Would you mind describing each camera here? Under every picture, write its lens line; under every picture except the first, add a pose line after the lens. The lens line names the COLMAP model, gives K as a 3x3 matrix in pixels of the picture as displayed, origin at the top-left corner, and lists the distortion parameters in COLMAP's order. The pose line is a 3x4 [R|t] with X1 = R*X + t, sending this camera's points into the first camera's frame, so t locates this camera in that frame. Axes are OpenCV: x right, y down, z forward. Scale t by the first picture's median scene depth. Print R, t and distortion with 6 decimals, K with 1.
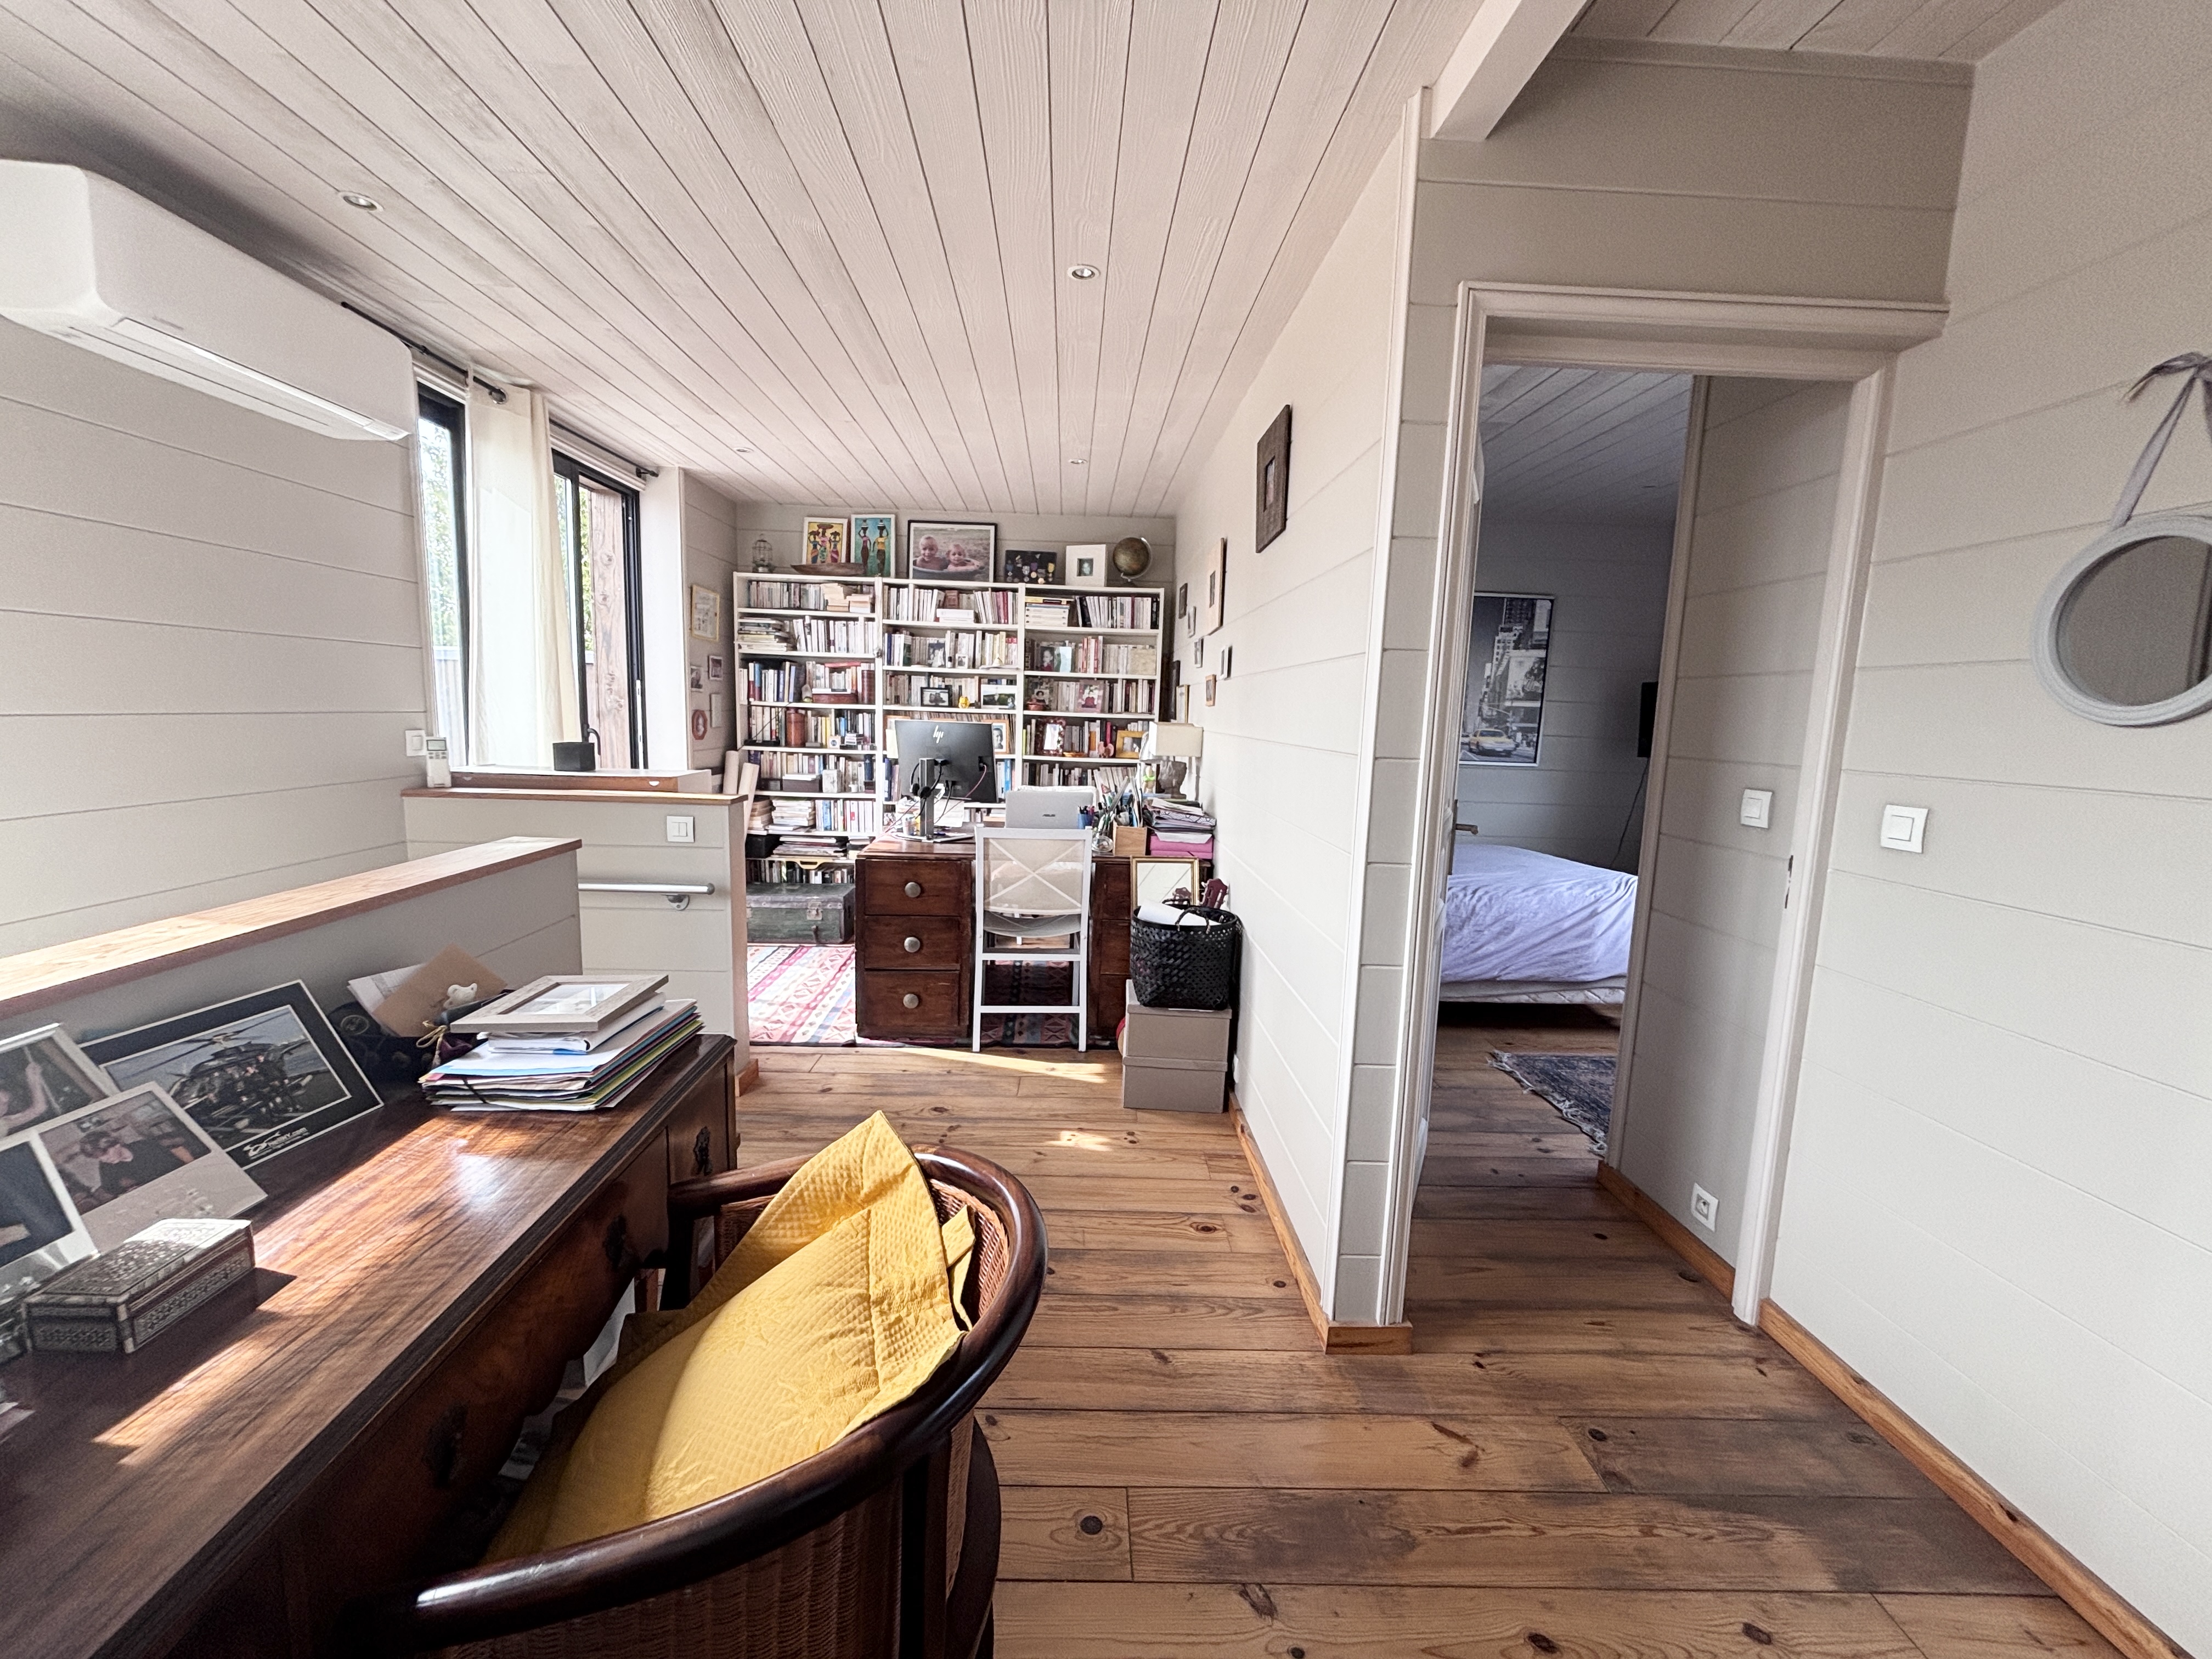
lens RADIAL K [[908.9, 0, 1106.0], [0, 908.9, 829.5], [0, 0, 1]] dist [-0.000204, 0.000376]
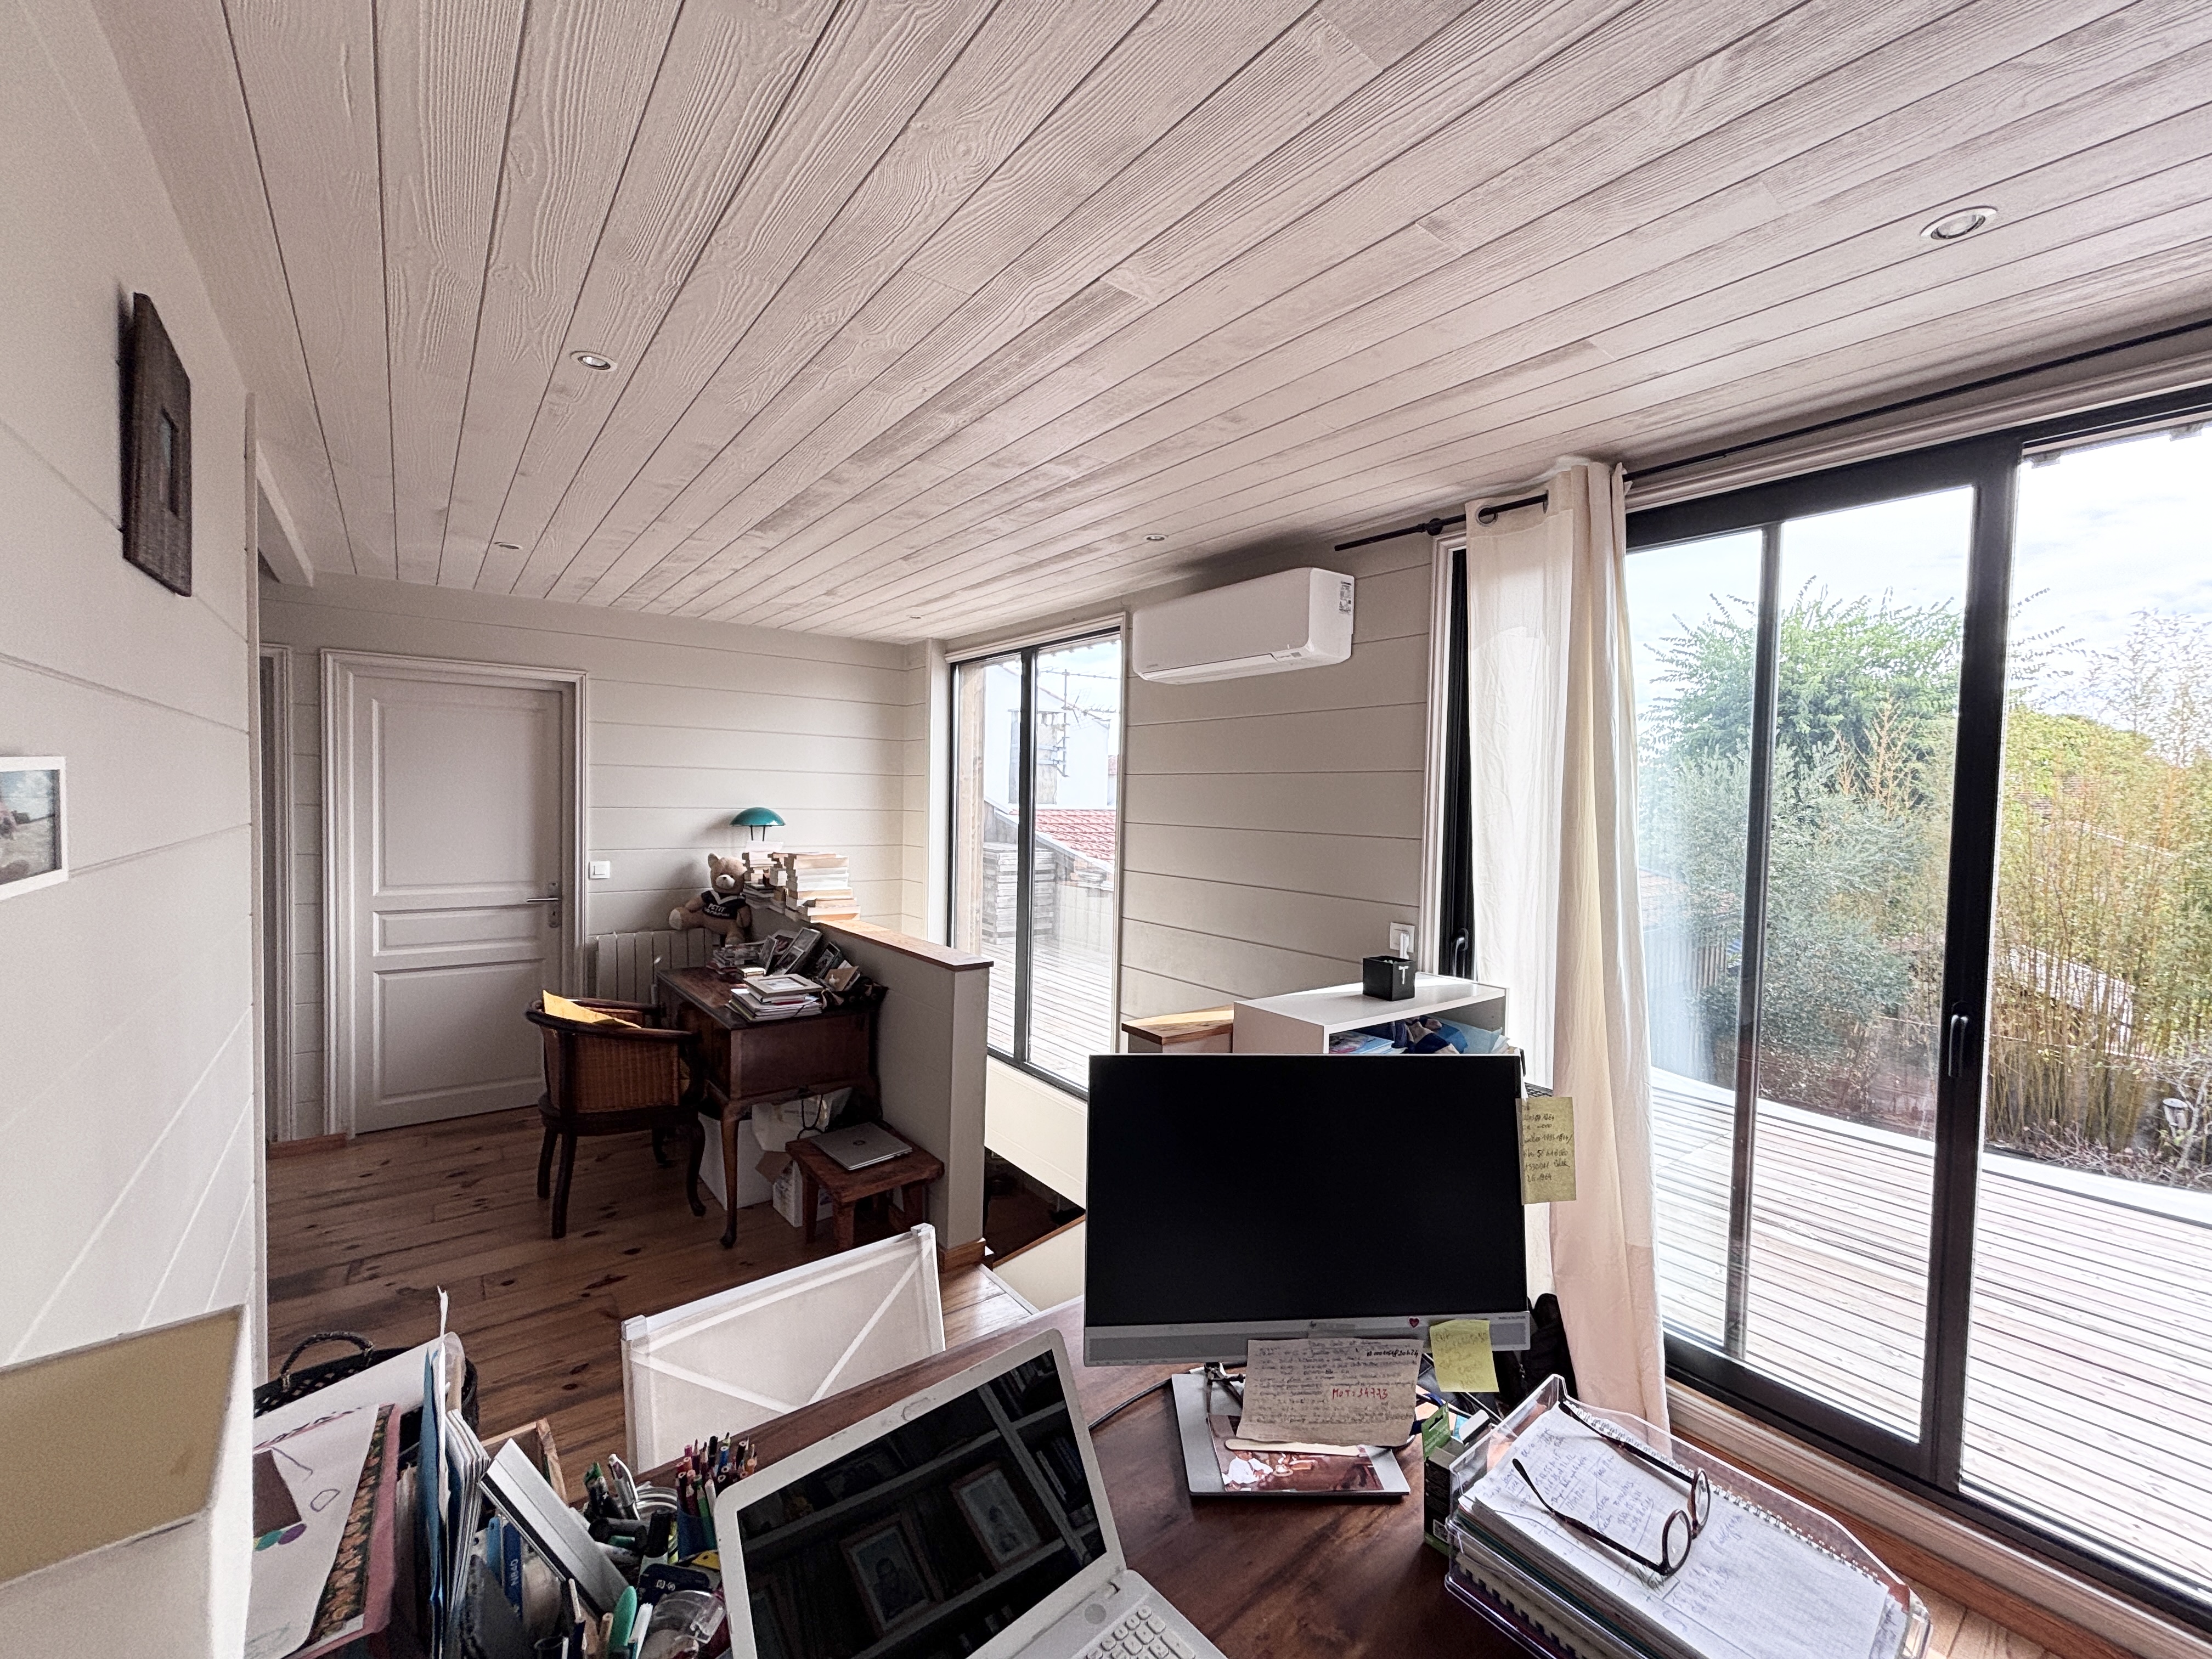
lens RADIAL K [[908.9, 0, 1106.0], [0, 908.9, 829.5], [0, 0, 1]] dist [-0.000204, 0.000376]
pose [[-0.812898, -0.033587, -0.581436, 0.071657], [-0.124577, 0.985257, 0.117256, -0.371331], [0.568926, 0.167751, -0.805098, 2.106989]]
